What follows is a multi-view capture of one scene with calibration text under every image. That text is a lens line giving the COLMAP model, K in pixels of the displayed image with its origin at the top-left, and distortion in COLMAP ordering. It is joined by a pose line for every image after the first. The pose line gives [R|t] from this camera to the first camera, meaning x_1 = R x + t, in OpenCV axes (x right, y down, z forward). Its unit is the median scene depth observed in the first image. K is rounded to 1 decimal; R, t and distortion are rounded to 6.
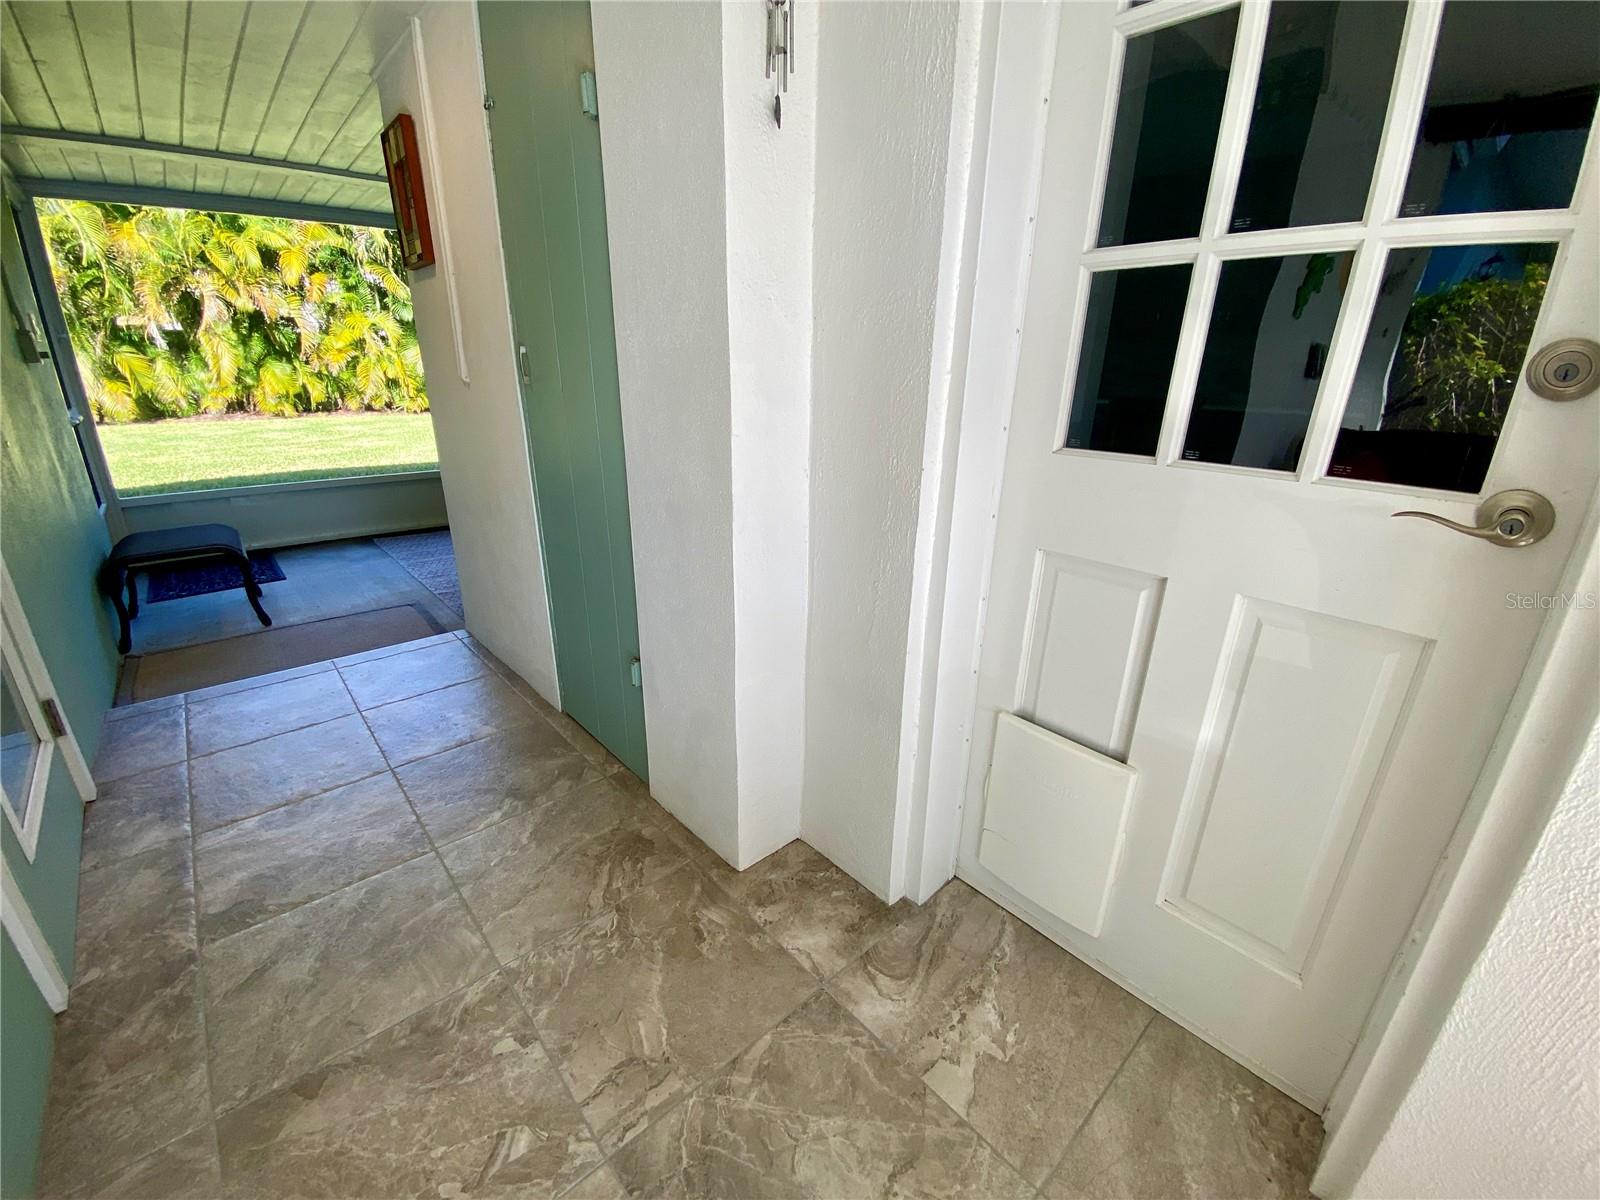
lens RADIAL K [[656.5, 0, 802.2], [0, 656.5, 604.7], [0, 0, 1]] dist [-0.018852, -0.000218]
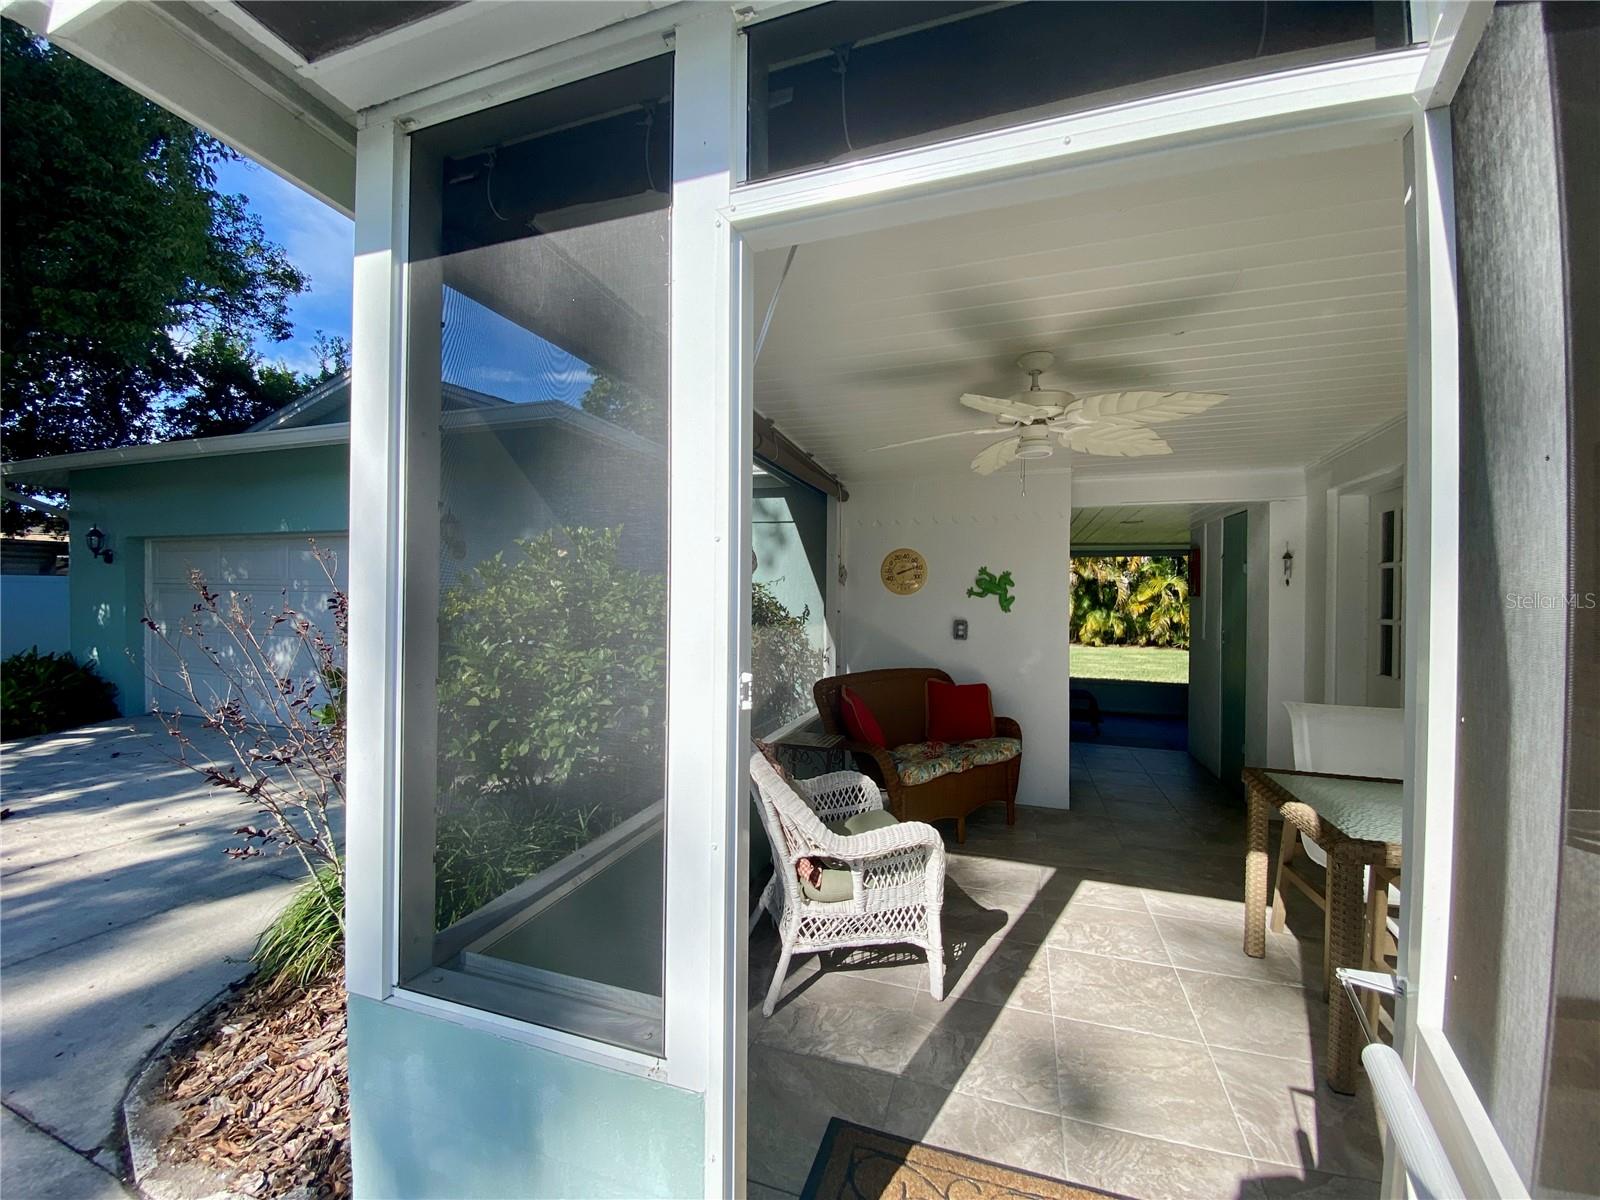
lens RADIAL K [[669.8, 0, 765.0], [0, 669.8, 593.9], [0, 0, 1]] dist [-0.019513, -0.000632]
pose [[0.462048, -0.011357, -0.886782, 0.189950], [-0.308182, 0.935547, -0.172556, 0.089407], [0.831586, 0.353020, 0.428768, -0.307350]]
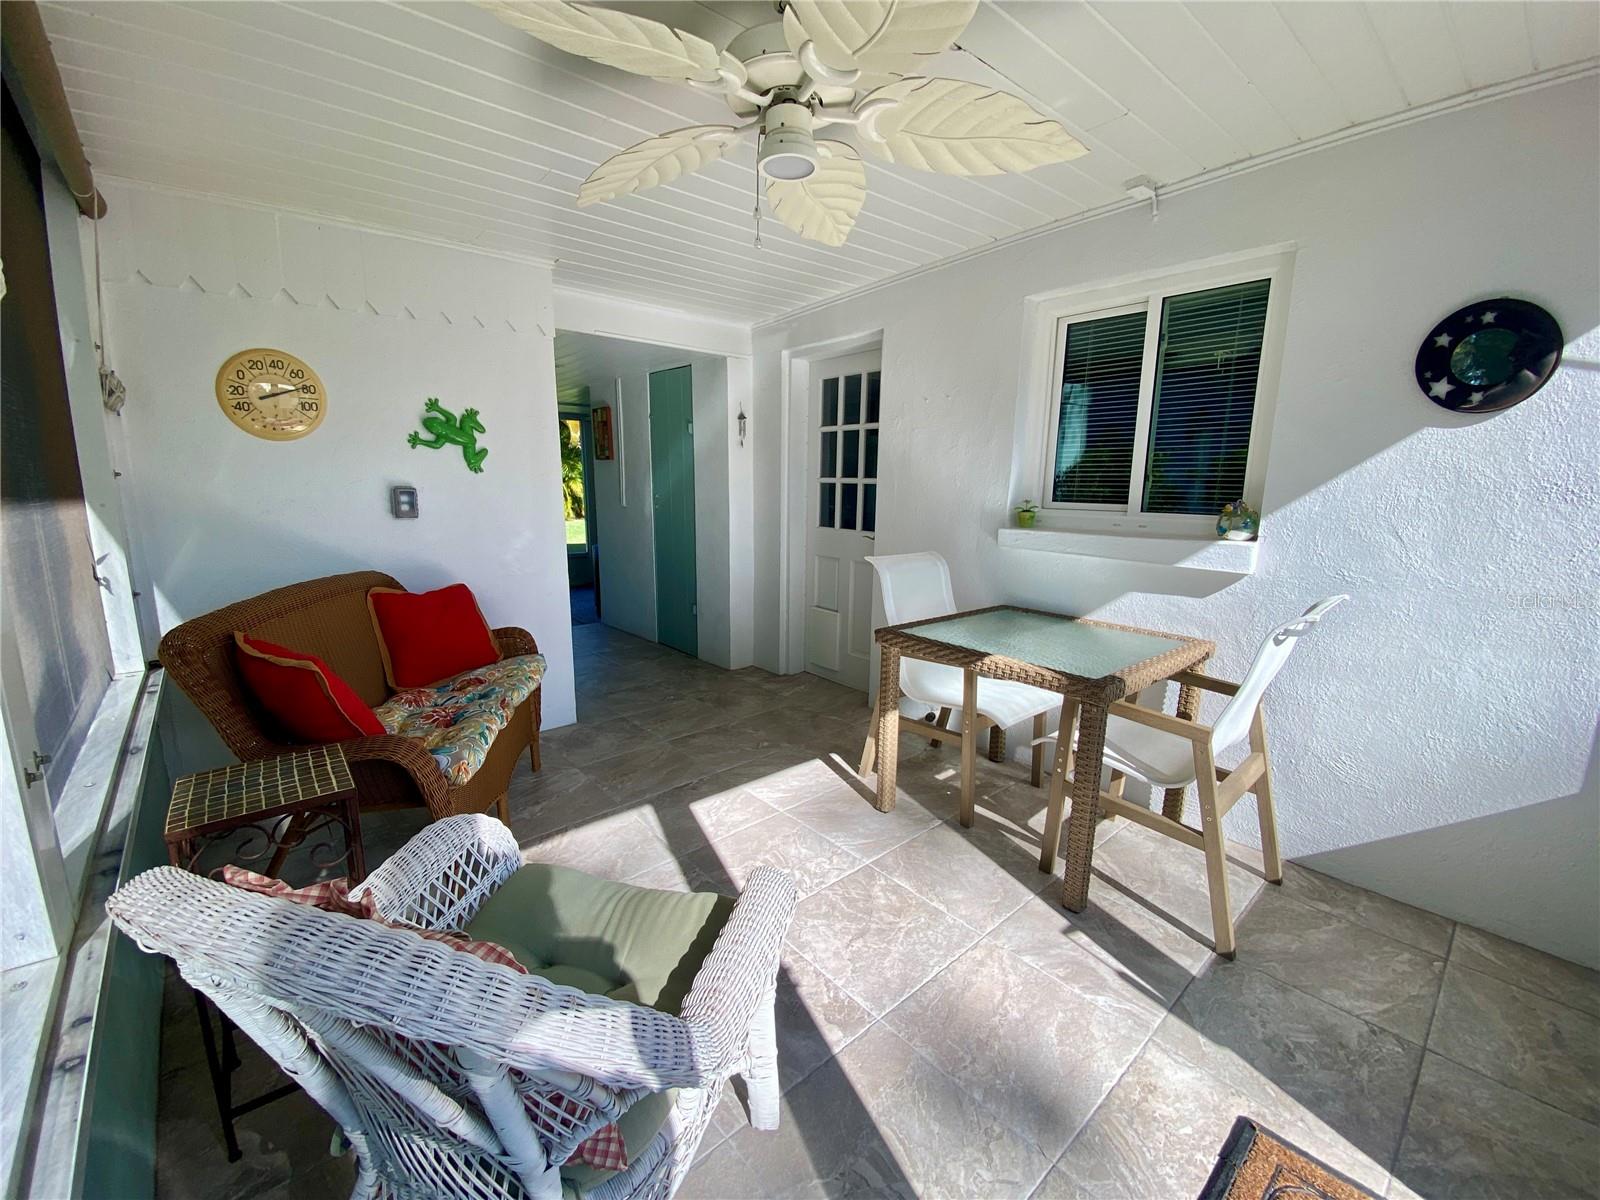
lens RADIAL K [[647.1, 0, 811.0], [0, 647.1, 616.2], [0, 0, 1]] dist [0.021917, -0.022954]
pose [[0.999995, 0.000189, -0.003143, 0.037240], [-0.000627, 0.990158, -0.139950, 0.078980], [0.003085, 0.139952, 0.990154, -0.260449]]
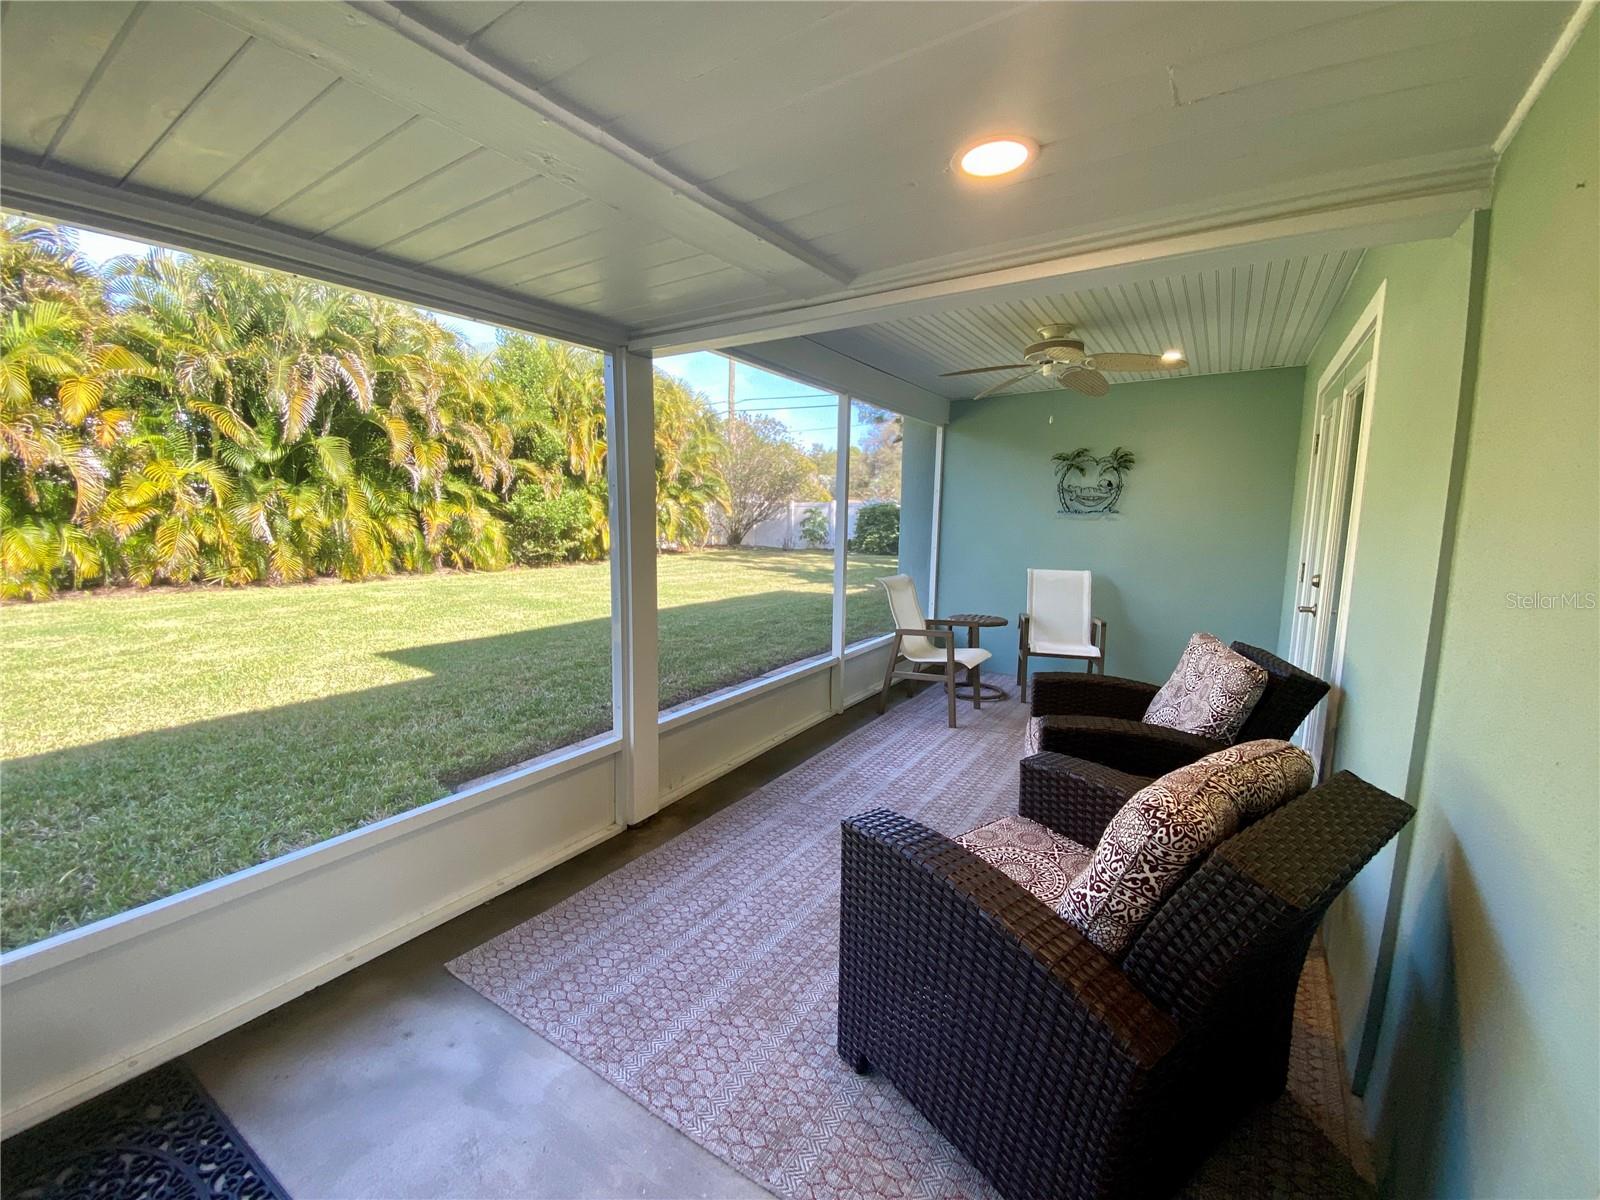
lens RADIAL K [[669.8, 0, 765.0], [0, 669.8, 593.9], [0, 0, 1]] dist [-0.019513, -0.000632]
pose [[0.973895, -0.040785, 0.223304, -0.214612], [0.088544, 0.974057, -0.208261, -0.093238], [-0.209017, 0.222597, 0.952241, 0.192525]]
